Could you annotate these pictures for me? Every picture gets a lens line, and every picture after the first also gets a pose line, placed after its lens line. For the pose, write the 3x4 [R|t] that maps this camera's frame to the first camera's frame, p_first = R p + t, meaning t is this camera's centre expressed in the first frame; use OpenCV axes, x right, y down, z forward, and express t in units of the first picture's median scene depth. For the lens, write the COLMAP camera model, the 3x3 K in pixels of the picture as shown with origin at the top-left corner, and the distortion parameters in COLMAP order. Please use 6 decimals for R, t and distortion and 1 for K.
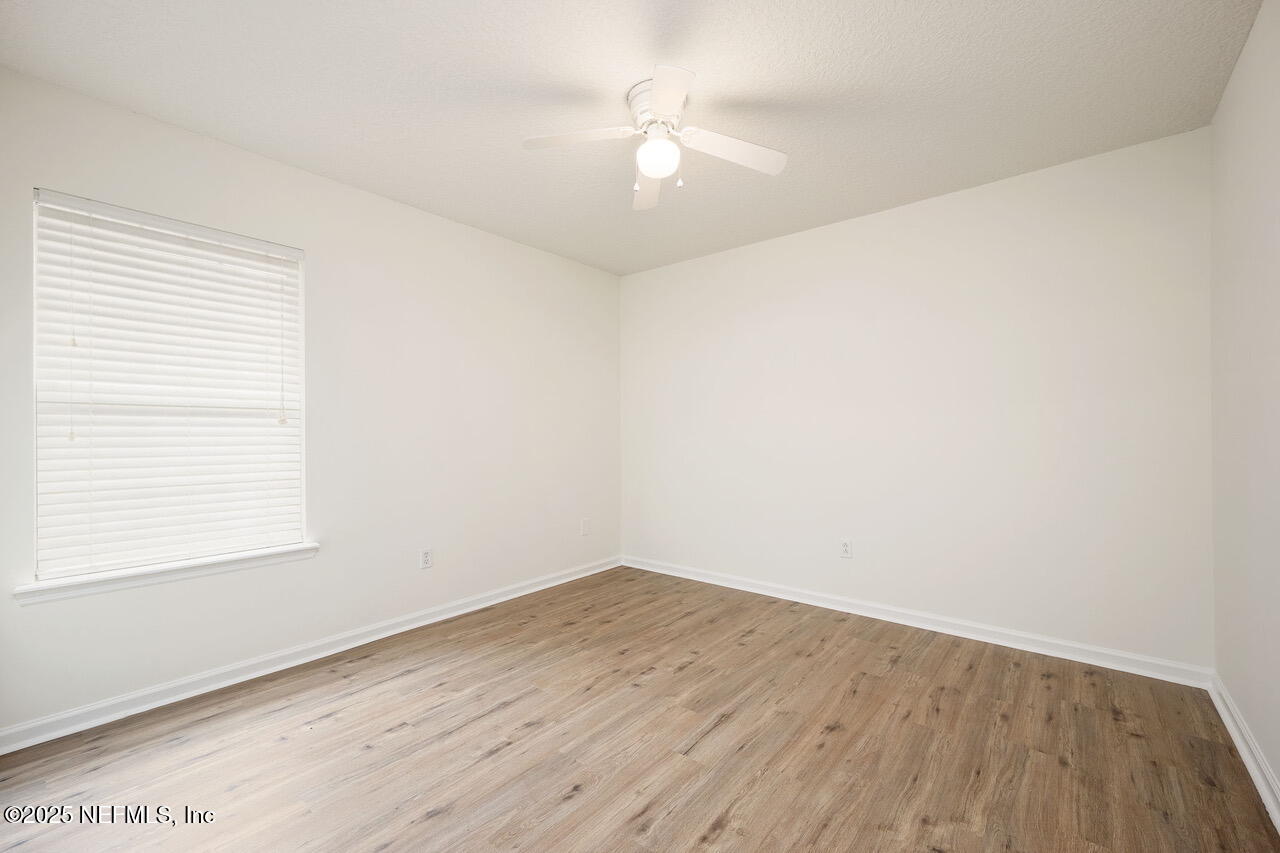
lens RADIAL K [[533.6, 0, 643.5], [0, 533.6, 431.6], [0, 0, 1]] dist [0.000126, 0.000110]
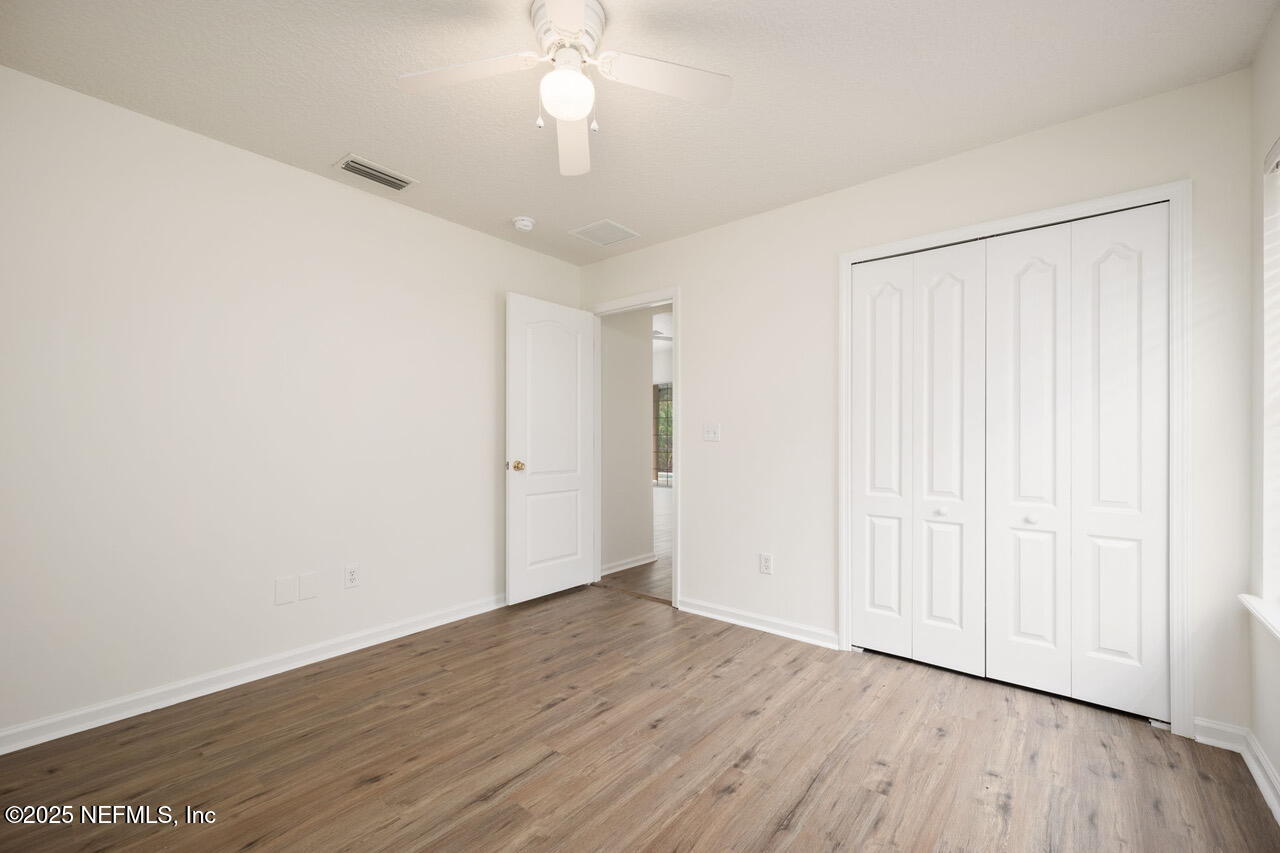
lens RADIAL K [[533.6, 0, 643.5], [0, 533.6, 431.6], [0, 0, 1]] dist [0.000126, 0.000110]
pose [[-0.999975, 0.005713, -0.004060, -0.089191], [0.005748, 0.999947, -0.008559, 0.002209], [0.004011, -0.008582, -0.999955, 1.981338]]
